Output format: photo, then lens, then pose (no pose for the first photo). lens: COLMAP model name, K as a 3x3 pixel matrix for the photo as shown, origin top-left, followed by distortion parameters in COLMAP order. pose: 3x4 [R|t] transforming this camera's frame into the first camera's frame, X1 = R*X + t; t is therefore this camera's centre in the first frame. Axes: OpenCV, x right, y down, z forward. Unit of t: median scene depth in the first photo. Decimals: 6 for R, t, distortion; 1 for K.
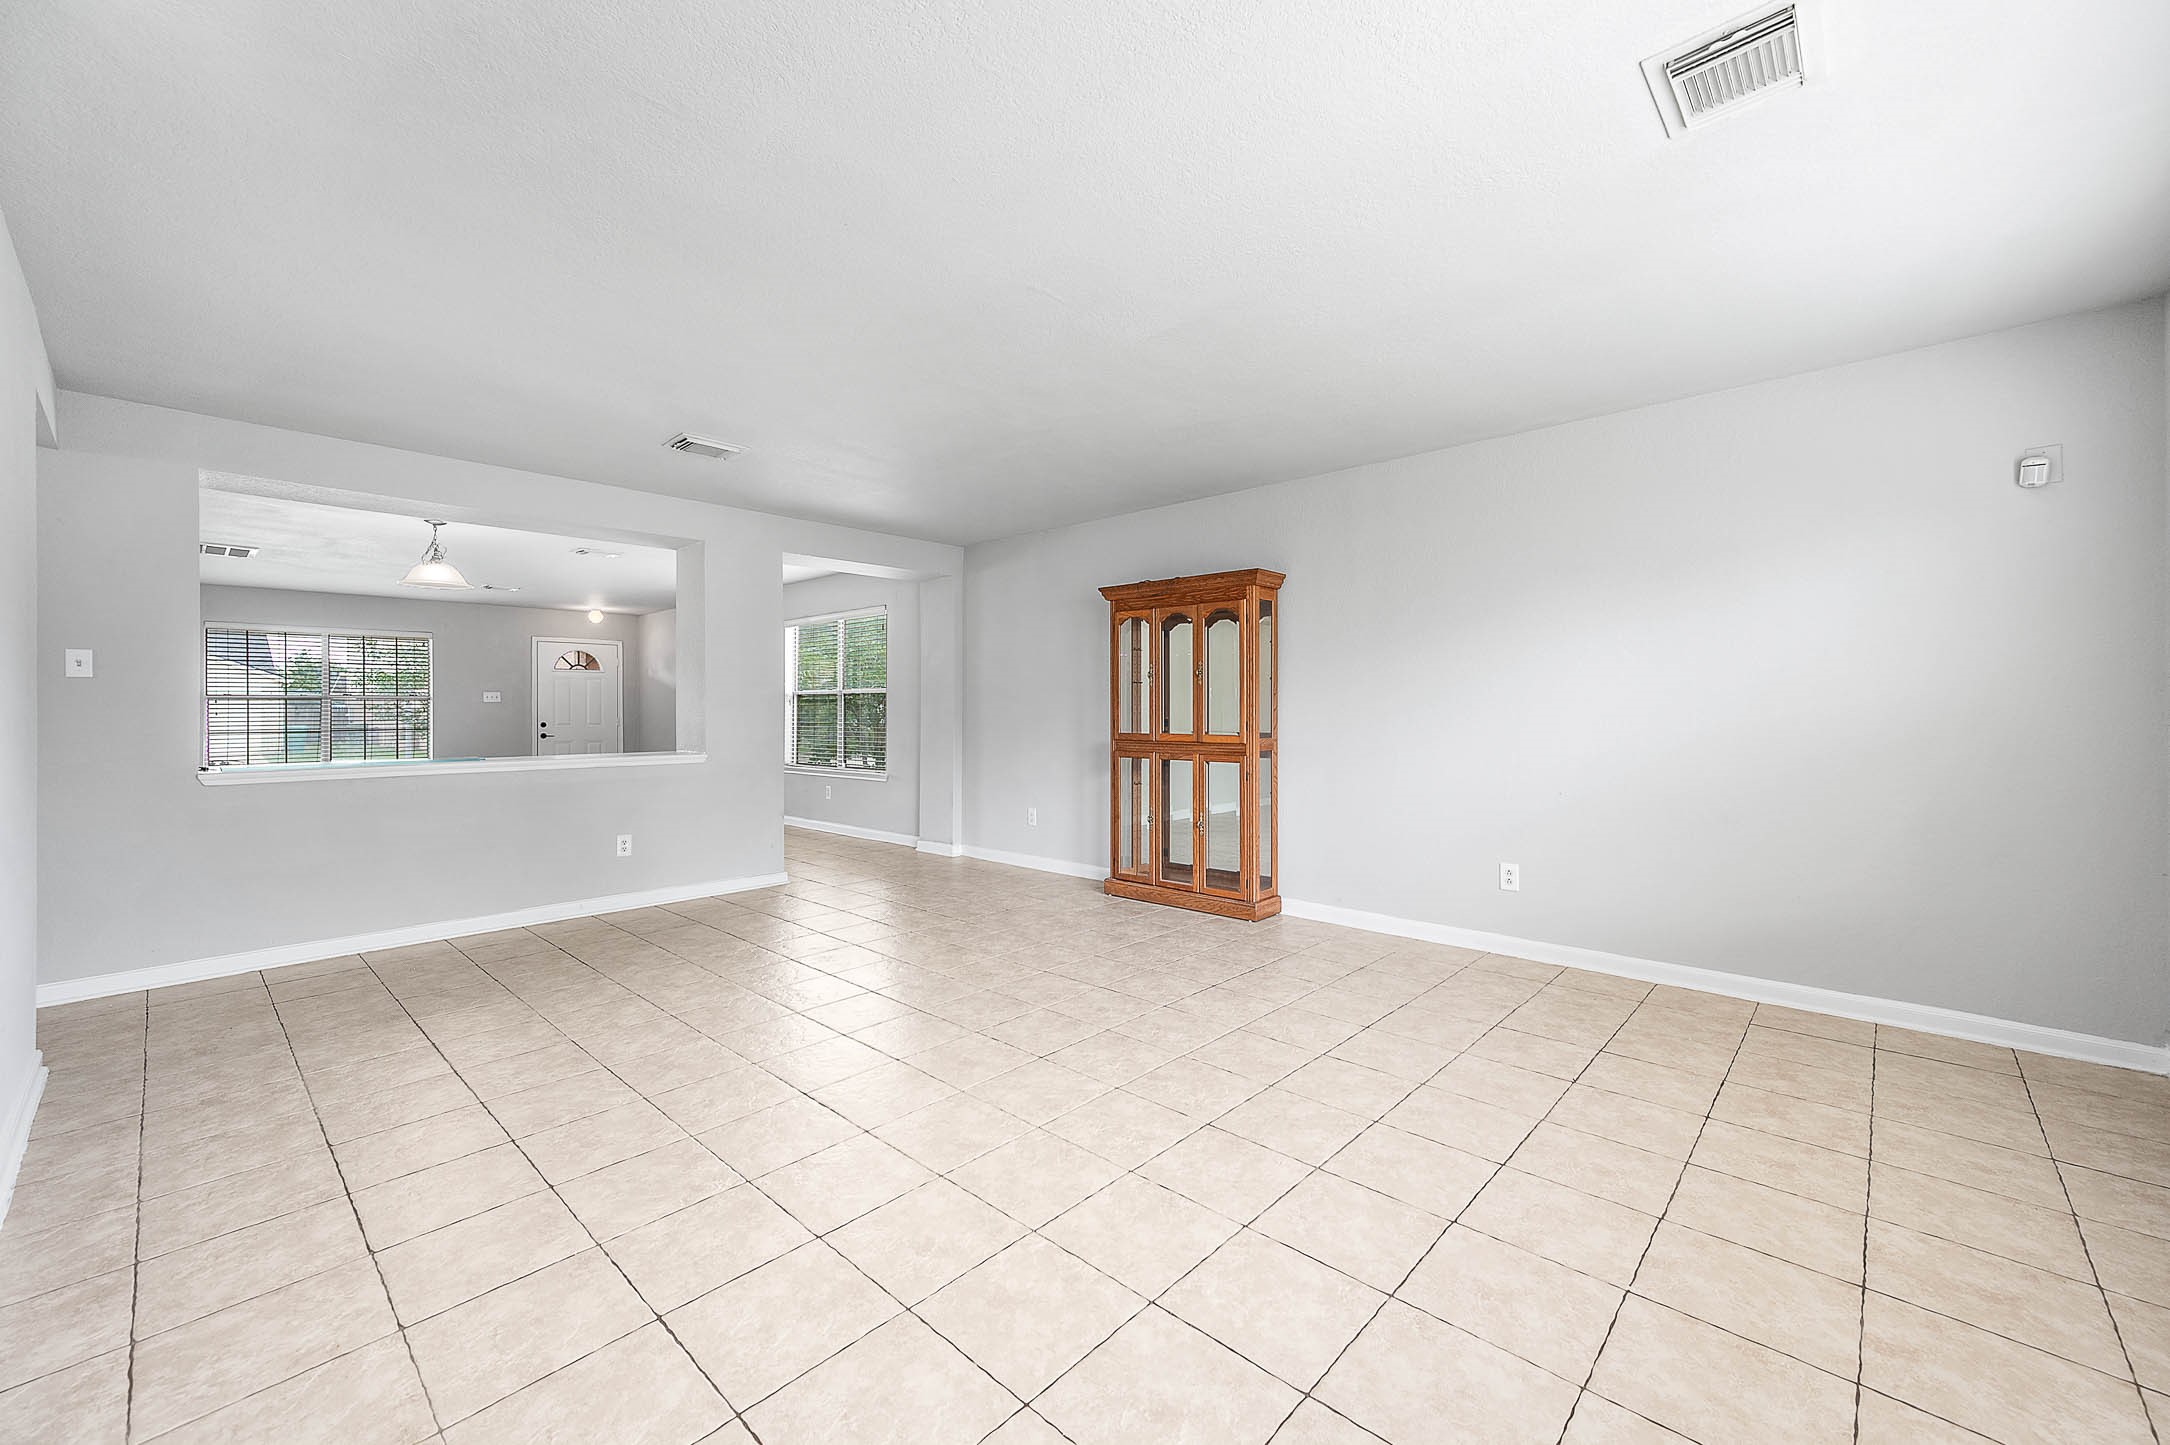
lens RADIAL K [[852.5, 0, 1085.1], [0, 852.5, 709.9], [0, 0, 1]] dist [0.012678, 0.000212]
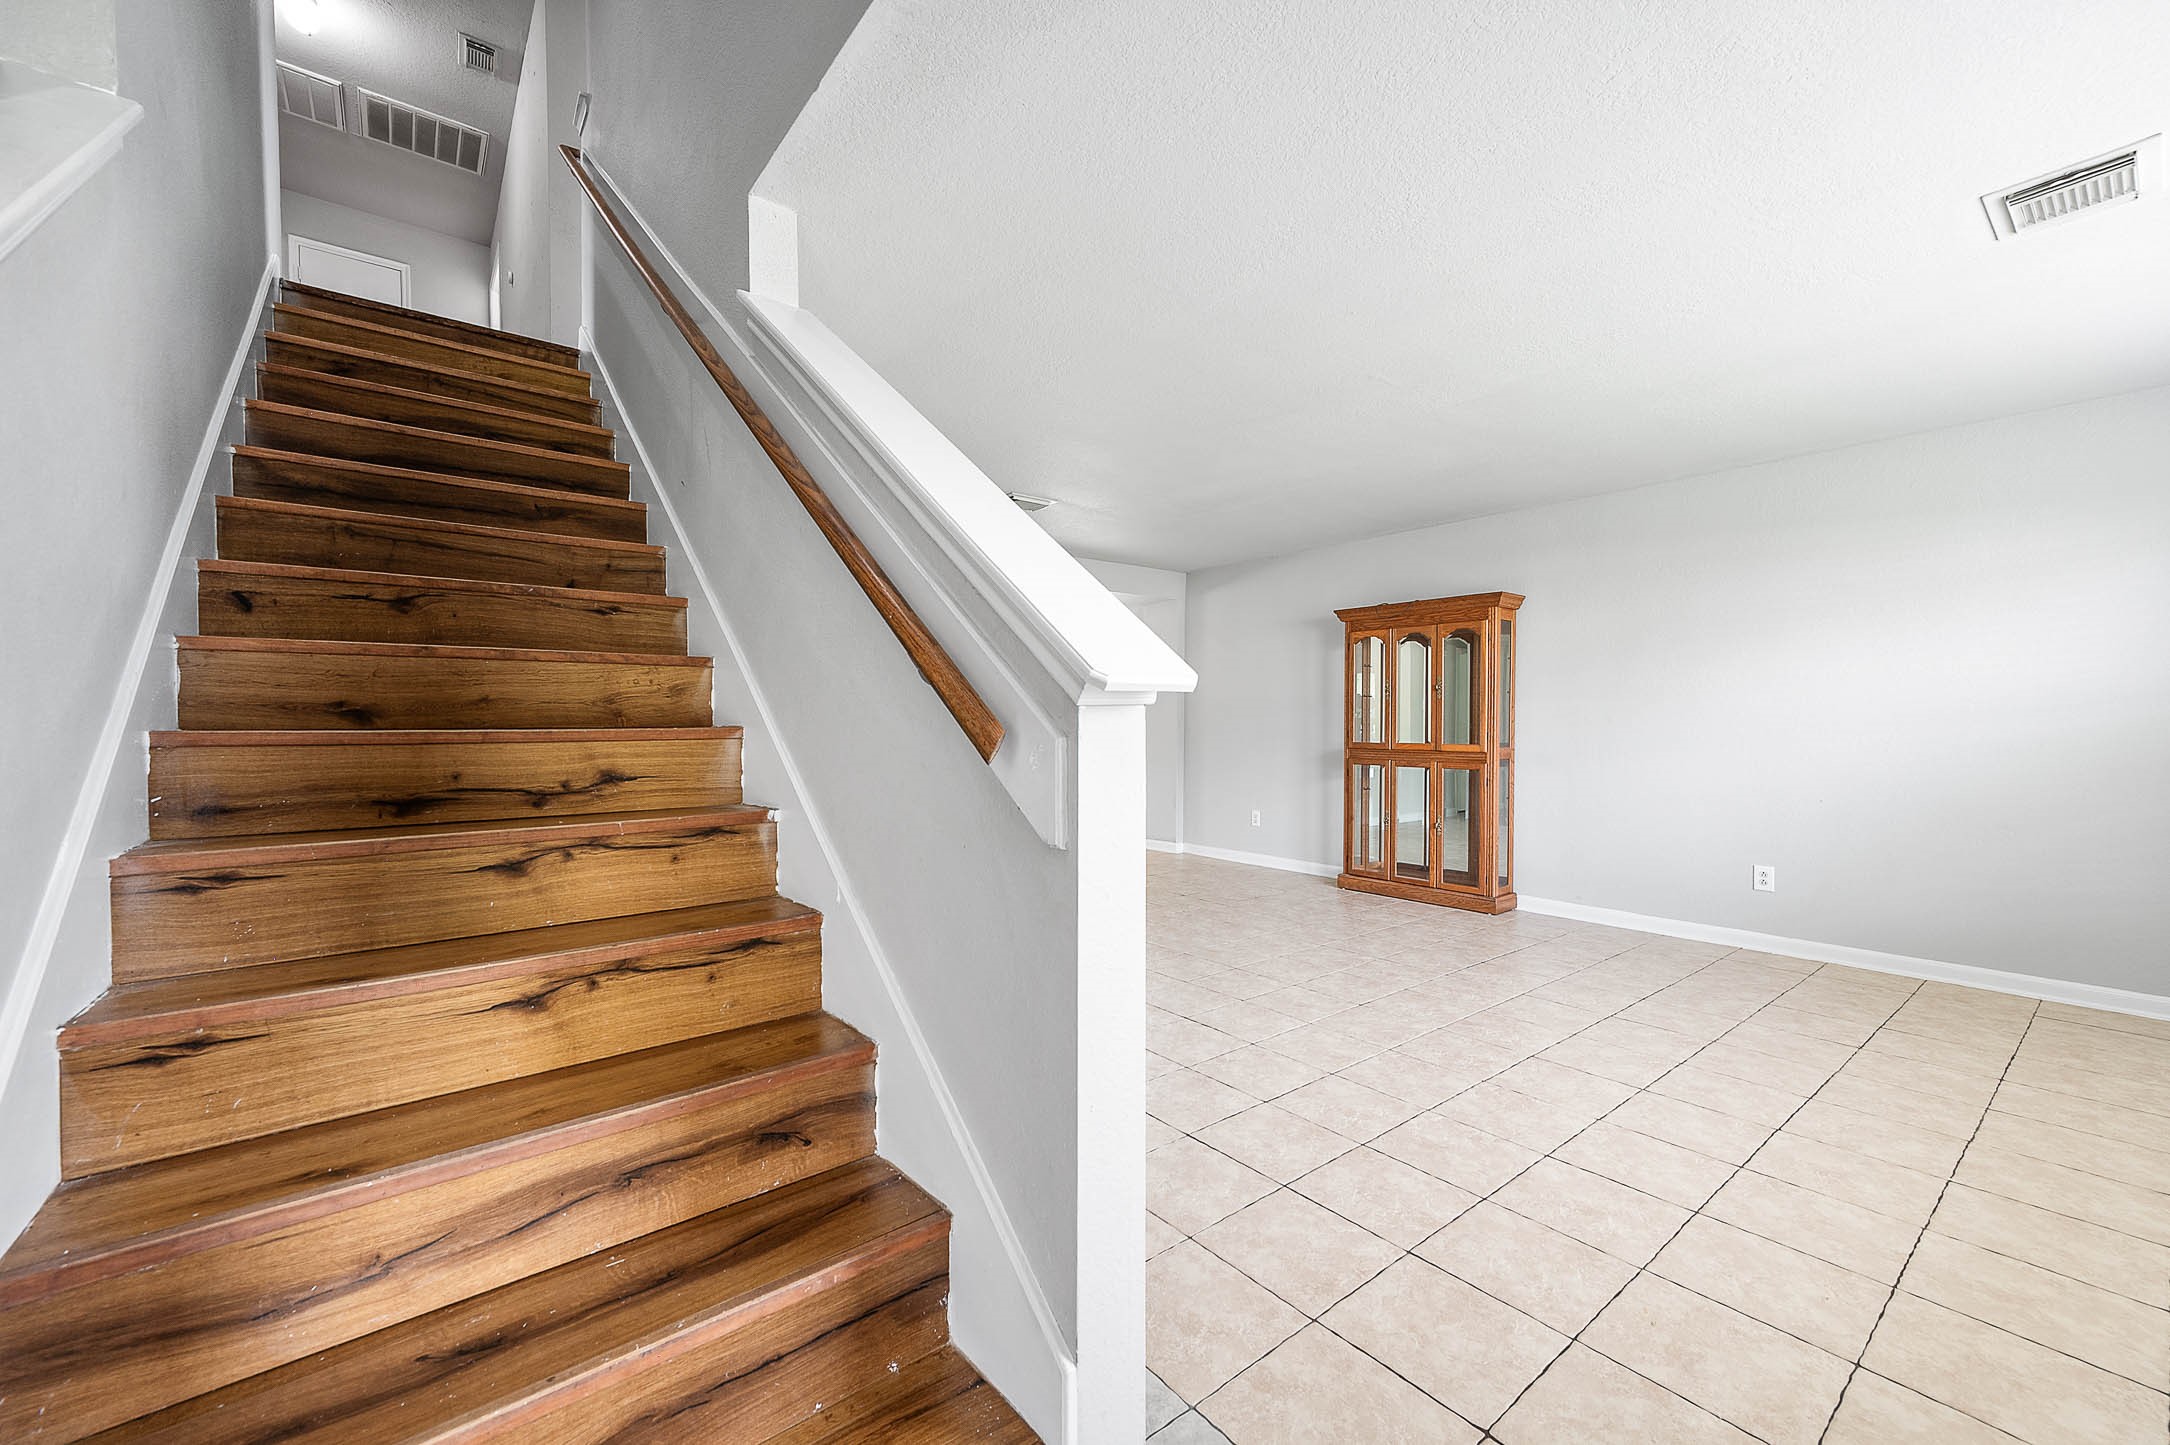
lens RADIAL K [[851.5, 0, 1077.1], [0, 851.5, 733.9], [0, 0, 1]] dist [0.003824, 0.003091]
pose [[0.988088, 0.004805, -0.153816, -0.163636], [-0.002633, 0.999894, 0.014321, 0.001804], [0.153868, -0.013746, 0.987996, -0.160038]]
